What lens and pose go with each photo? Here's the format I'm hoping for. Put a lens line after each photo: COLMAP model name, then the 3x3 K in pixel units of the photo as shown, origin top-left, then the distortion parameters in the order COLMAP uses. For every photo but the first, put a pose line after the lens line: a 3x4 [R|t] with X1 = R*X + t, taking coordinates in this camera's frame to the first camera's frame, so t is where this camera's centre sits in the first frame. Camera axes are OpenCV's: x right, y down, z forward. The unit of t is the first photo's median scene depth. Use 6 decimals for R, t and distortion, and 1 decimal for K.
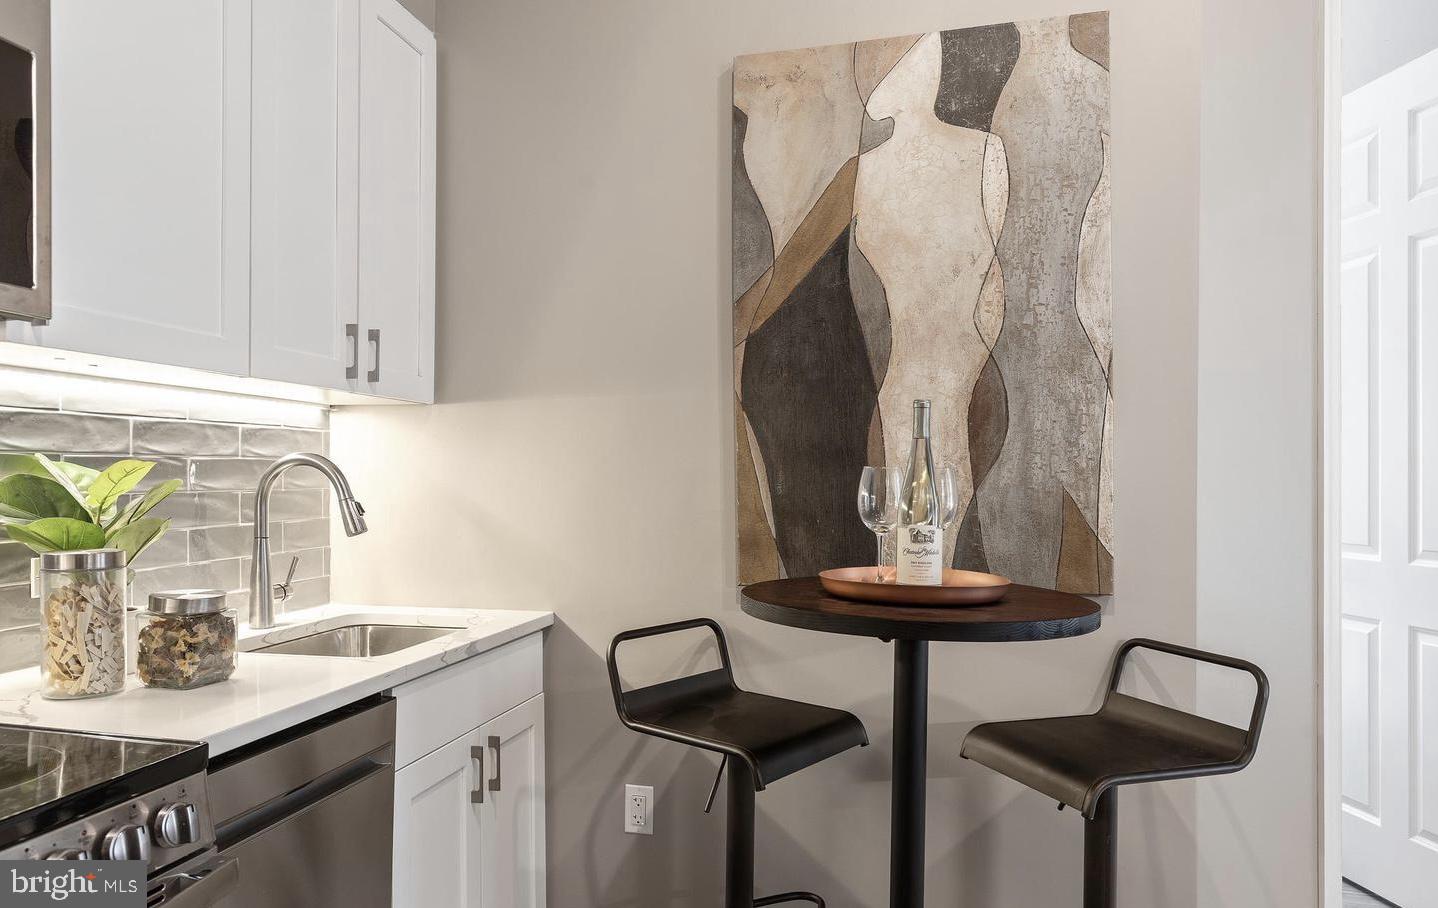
lens RADIAL K [[926.5, 0, 745.6], [0, 926.5, 480.8], [0, 0, 1]] dist [0.001271, -0.003250]
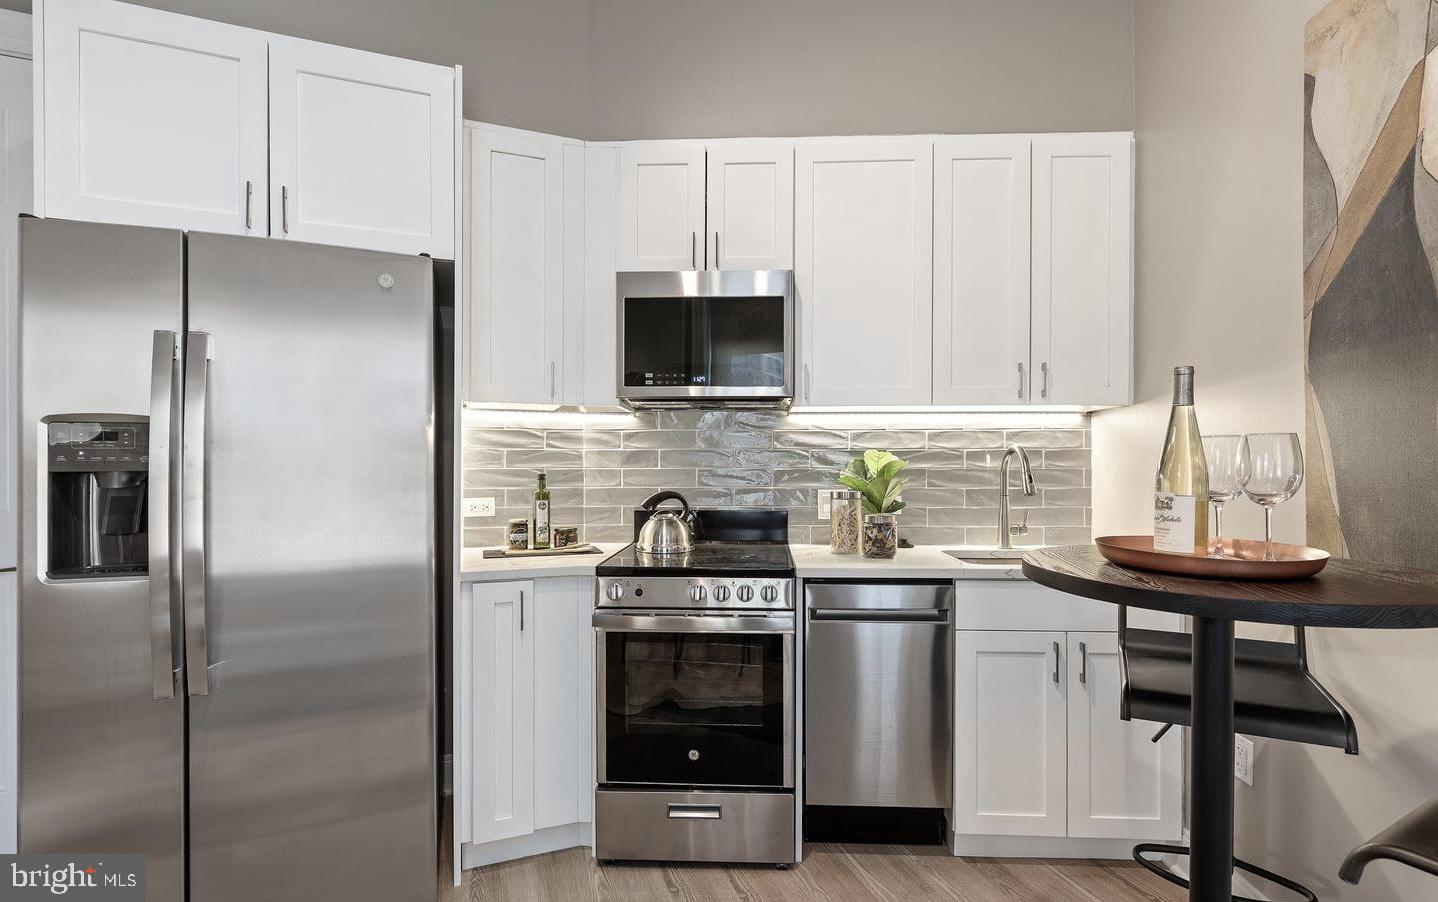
lens RADIAL K [[672.4, 0, 712.7], [0, 672.4, 470.8], [0, 0, 1]] dist [-0.004363, 0.000151]
pose [[0.151125, -0.001343, -0.988514, 0.627448], [-0.002533, 0.999995, -0.001746, 0.019785], [0.988511, 0.002768, 0.151120, 0.291399]]
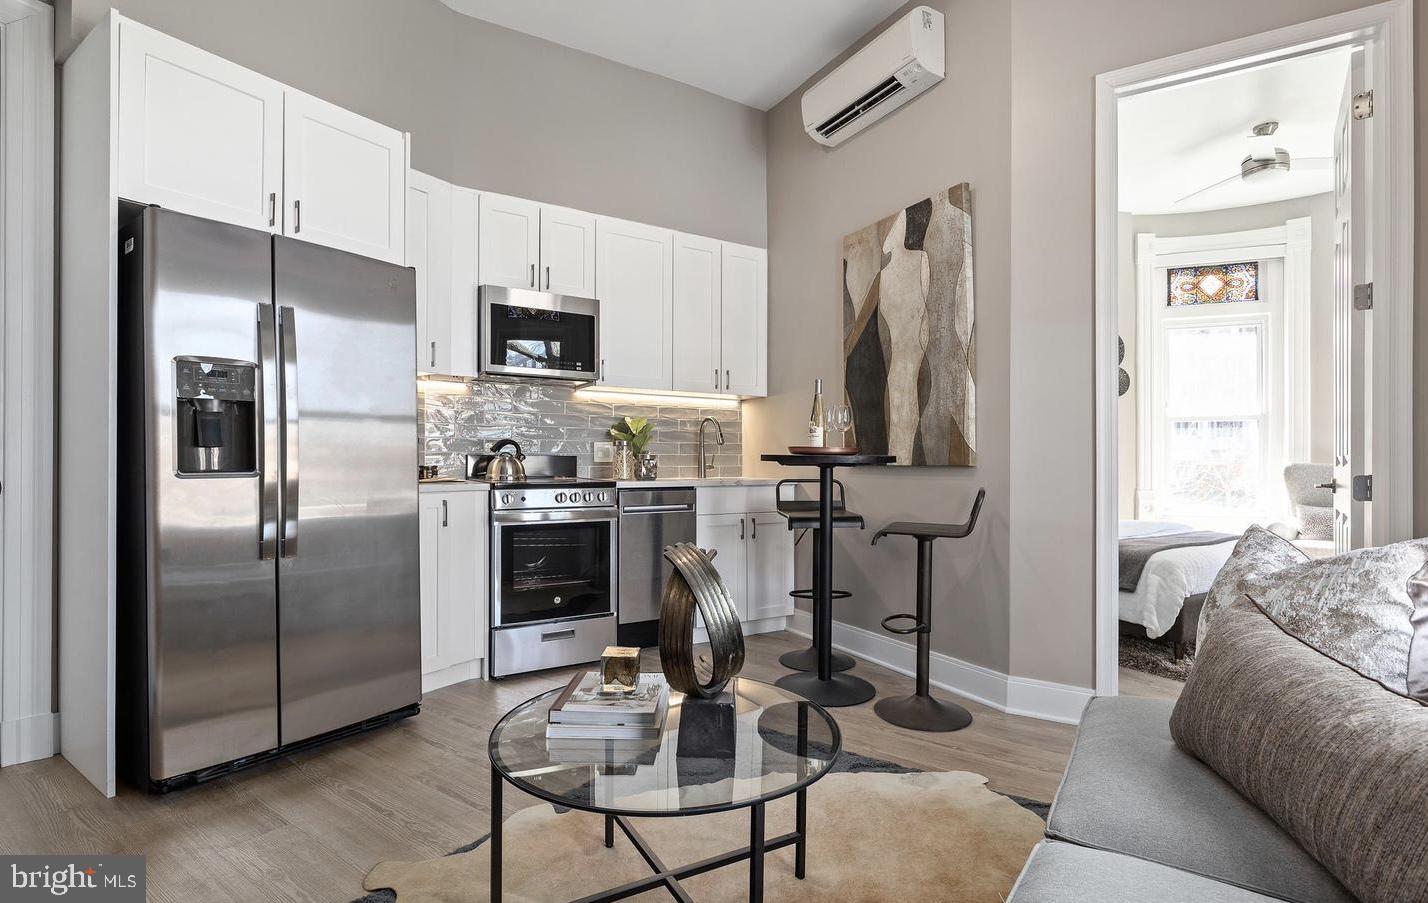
lens RADIAL K [[687.2, 0, 720.5], [0, 687.2, 454.6], [0, 0, 1]] dist [-0.005912, -0.000488]
pose [[0.682560, -0.008313, -0.730782, 1.087498], [-0.003748, 0.999882, -0.014875, 0.118877], [0.730820, 0.012892, 0.682449, -0.412190]]
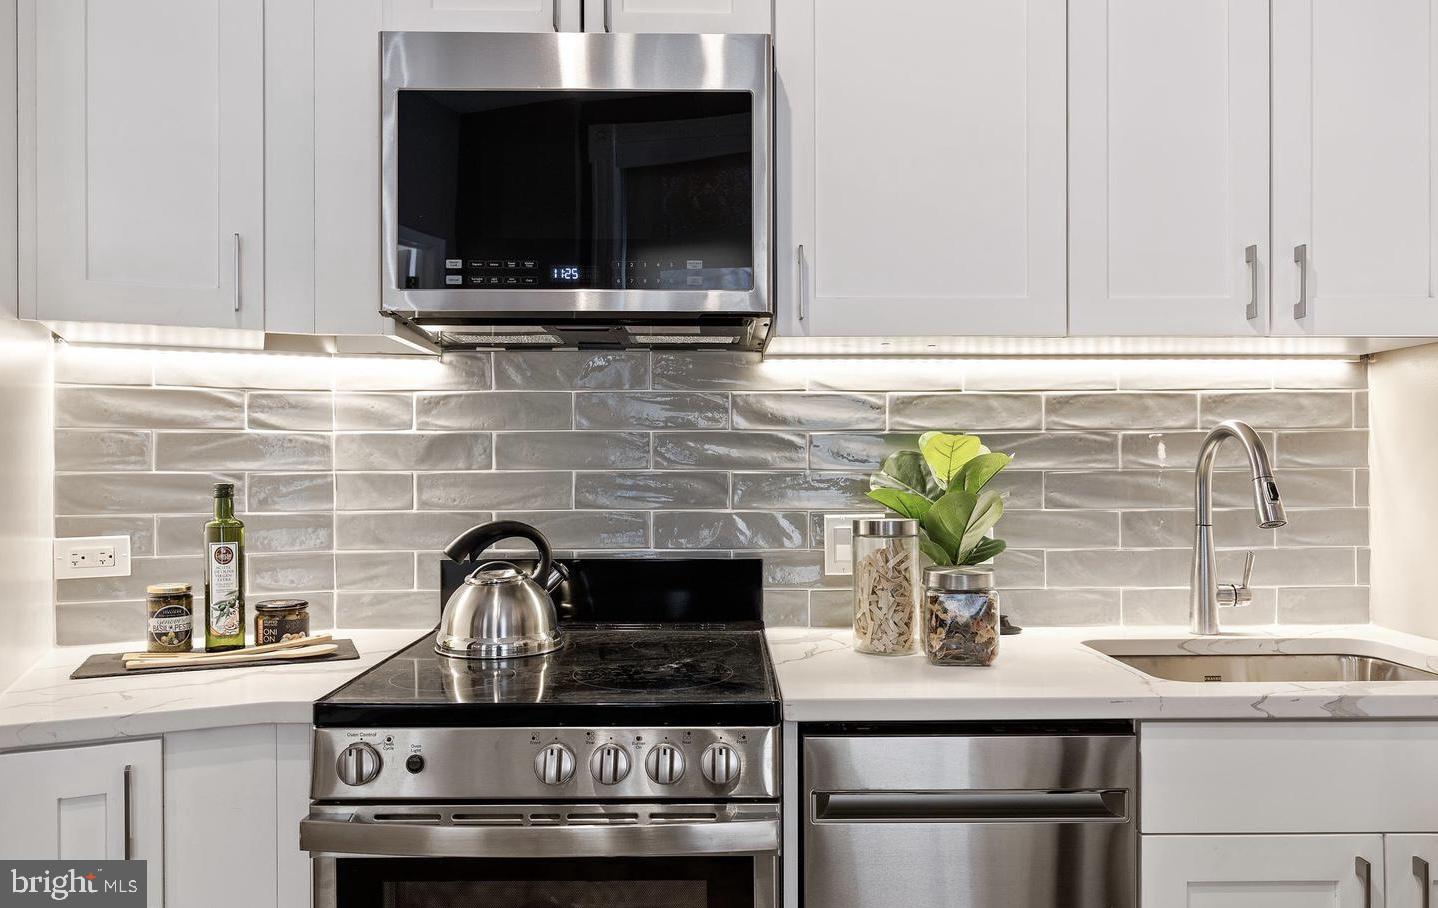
lens RADIAL K [[1055.6, 0, 709.6], [0, 1055.6, 467.6], [0, 0, 1]] dist [0.006941, -0.004412]
pose [[0.212284, -0.007553, -0.977179, 0.316782], [0.000844, 0.999971, -0.007546, 0.017139], [0.977208, 0.000777, 0.212285, 0.374181]]
